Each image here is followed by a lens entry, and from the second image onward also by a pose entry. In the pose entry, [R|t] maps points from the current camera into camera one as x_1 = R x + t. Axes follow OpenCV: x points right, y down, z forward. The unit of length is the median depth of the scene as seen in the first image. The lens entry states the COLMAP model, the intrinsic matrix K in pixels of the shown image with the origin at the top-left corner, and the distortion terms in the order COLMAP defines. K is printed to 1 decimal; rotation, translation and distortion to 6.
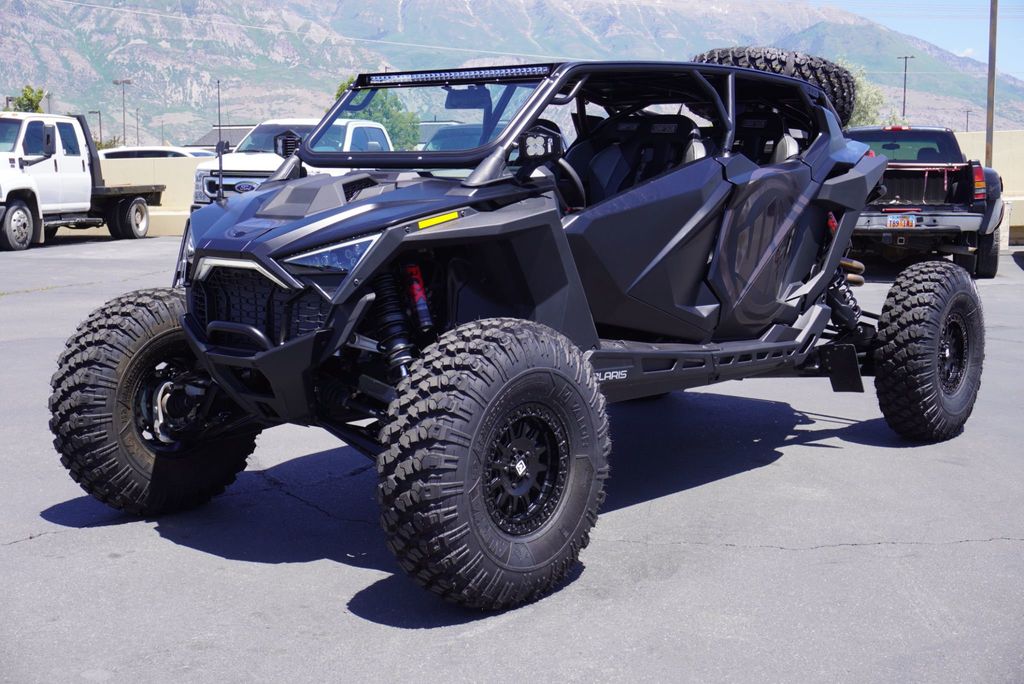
lens RADIAL K [[1336.3, 0, 515.1], [0, 1336.3, 337.9], [0, 0, 1]] dist [0.026948, 0.000000]
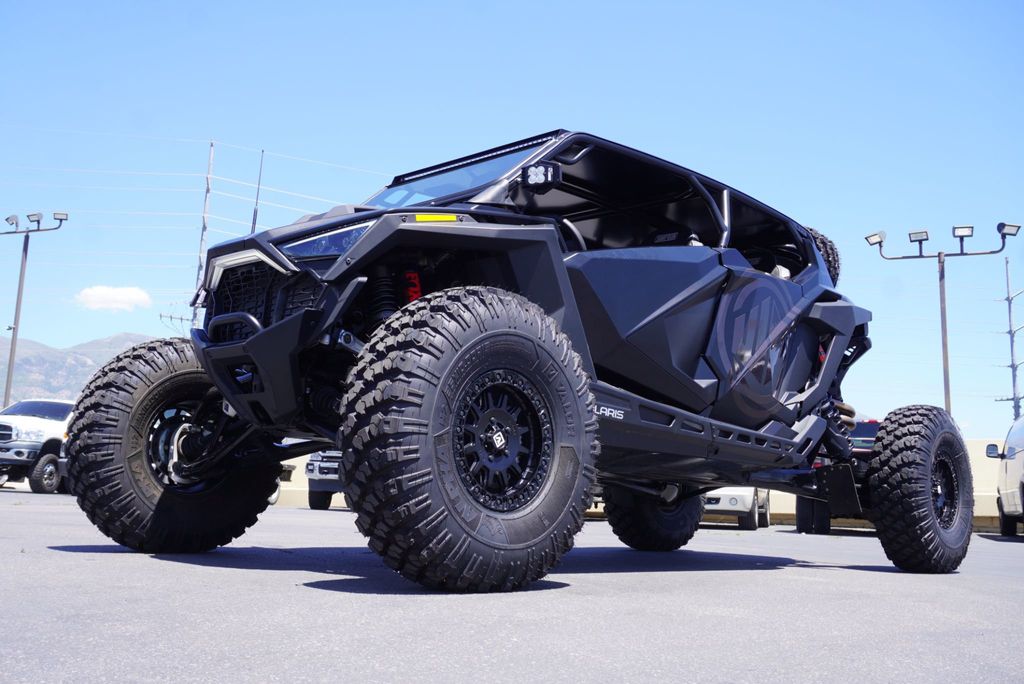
lens RADIAL K [[1007.5, 0, 516.4], [0, 1007.5, 330.5], [0, 0, 1]] dist [0.000548, 0.000000]
pose [[0.997456, 0.029348, -0.064966, 0.046241], [-0.047256, 0.954533, -0.294337, 0.177461], [0.053374, 0.296658, 0.953491, 0.230736]]
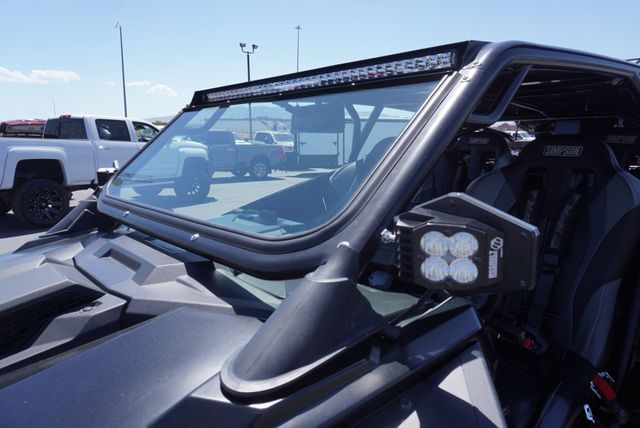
lens RADIAL K [[430.7, 0, 324.1], [0, 430.7, 213.9], [0, 0, 1]] dist [-0.020846, 0.032010]
pose [[0.991884, 0.013511, -0.126425, -0.001927], [-0.008485, 0.999155, 0.040205, -0.133557], [0.126861, -0.038806, 0.991161, 0.750672]]
